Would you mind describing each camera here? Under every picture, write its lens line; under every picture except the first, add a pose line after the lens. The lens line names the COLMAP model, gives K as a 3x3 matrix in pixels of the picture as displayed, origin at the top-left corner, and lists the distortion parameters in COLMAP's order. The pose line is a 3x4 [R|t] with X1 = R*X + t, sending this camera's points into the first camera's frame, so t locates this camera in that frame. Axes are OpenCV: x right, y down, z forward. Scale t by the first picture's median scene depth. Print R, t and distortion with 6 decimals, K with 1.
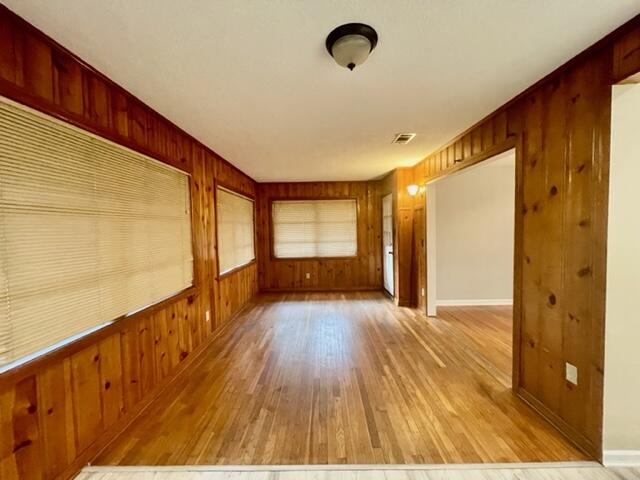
lens RADIAL K [[258.7, 0, 319.1], [0, 258.7, 240.9], [0, 0, 1]] dist [-0.003293, -0.000348]
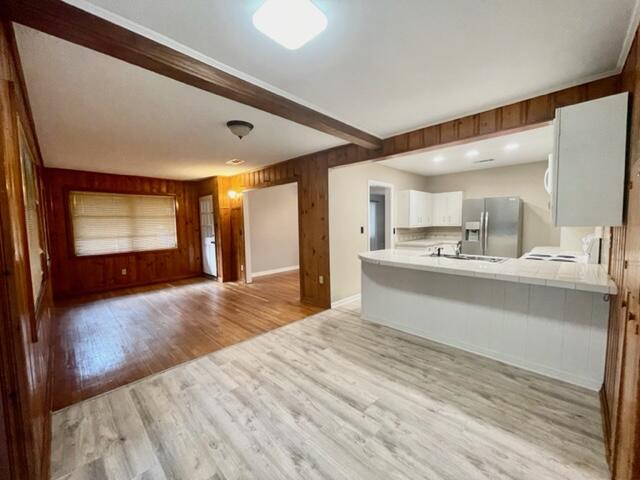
lens RADIAL K [[258.7, 0, 319.1], [0, 258.7, 240.9], [0, 0, 1]] dist [-0.003293, -0.000348]
pose [[0.689978, -0.043089, 0.722546, -0.454297], [0.037655, 0.999012, 0.023618, 0.047889], [-0.722850, 0.010912, 0.690919, -0.393362]]
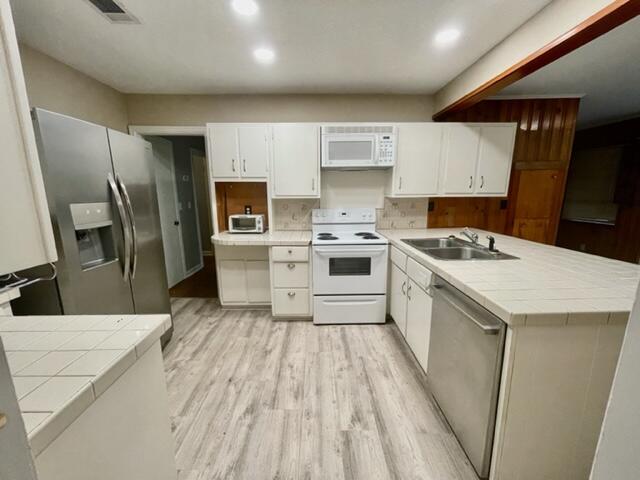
lens RADIAL K [[258.7, 0, 319.1], [0, 258.7, 240.9], [0, 0, 1]] dist [-0.003293, -0.000348]
pose [[-0.999129, 0.032903, -0.025647, 1.049667], [0.025986, 0.971796, 0.234386, -0.032105], [0.032635, 0.233515, -0.971805, 0.570467]]
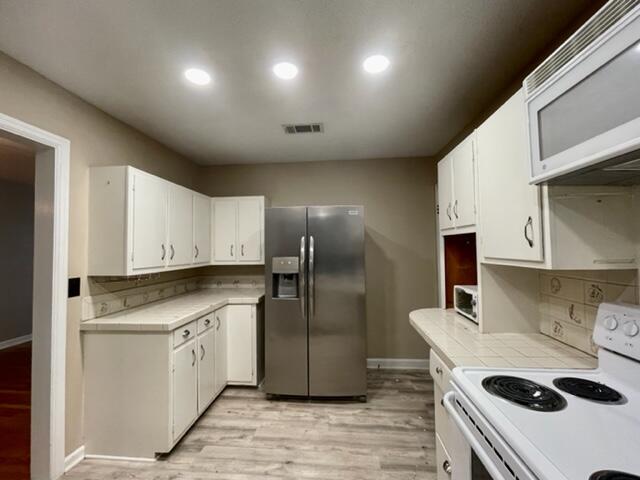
lens RADIAL K [[272.6, 0, 318.7], [0, 272.6, 240.5], [0, 0, 1]] dist [0.000475, -0.000037]
pose [[0.072211, 0.051746, 0.996046, 0.654922], [0.056464, 0.996840, -0.055881, 0.002857], [-0.995790, 0.060276, 0.069061, -0.111721]]
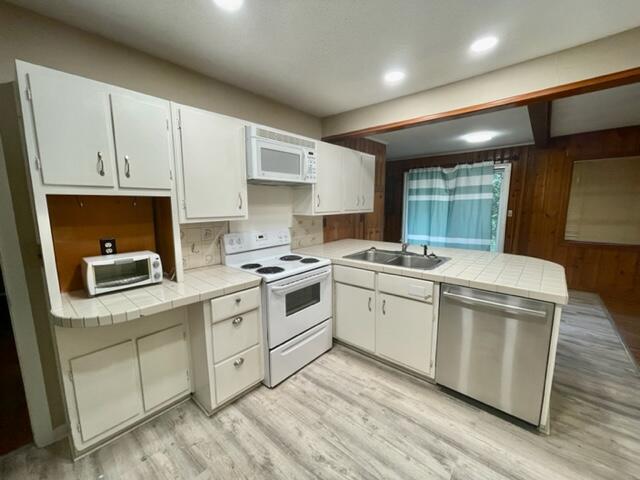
lens RADIAL K [[258.7, 0, 319.1], [0, 258.7, 240.9], [0, 0, 1]] dist [-0.003293, -0.000348]
pose [[-0.646554, 0.134200, -0.750971, 1.429132], [-0.016038, 0.981797, 0.189257, -0.042396], [0.762700, 0.134409, -0.632632, 0.226318]]
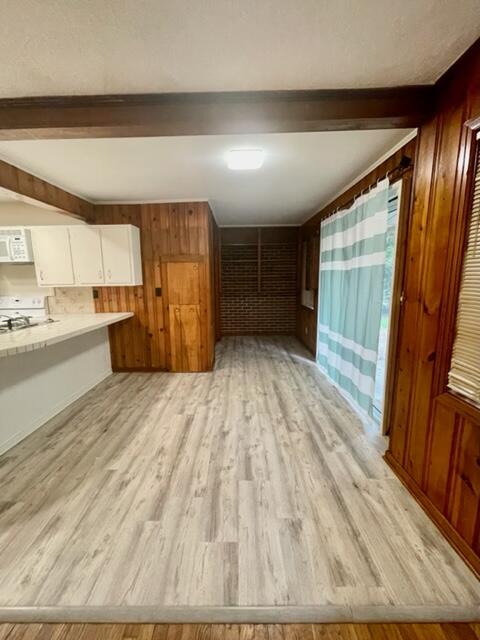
lens RADIAL K [[264.9, 0, 234.2], [0, 264.9, 319.2], [0, 0, 1]] dist [-0.002453, -0.000101]
pose [[-0.999476, 0.031843, 0.005779, -0.108529], [0.032349, 0.977791, 0.207071, -0.032483], [0.000943, 0.207149, -0.978309, 0.789416]]
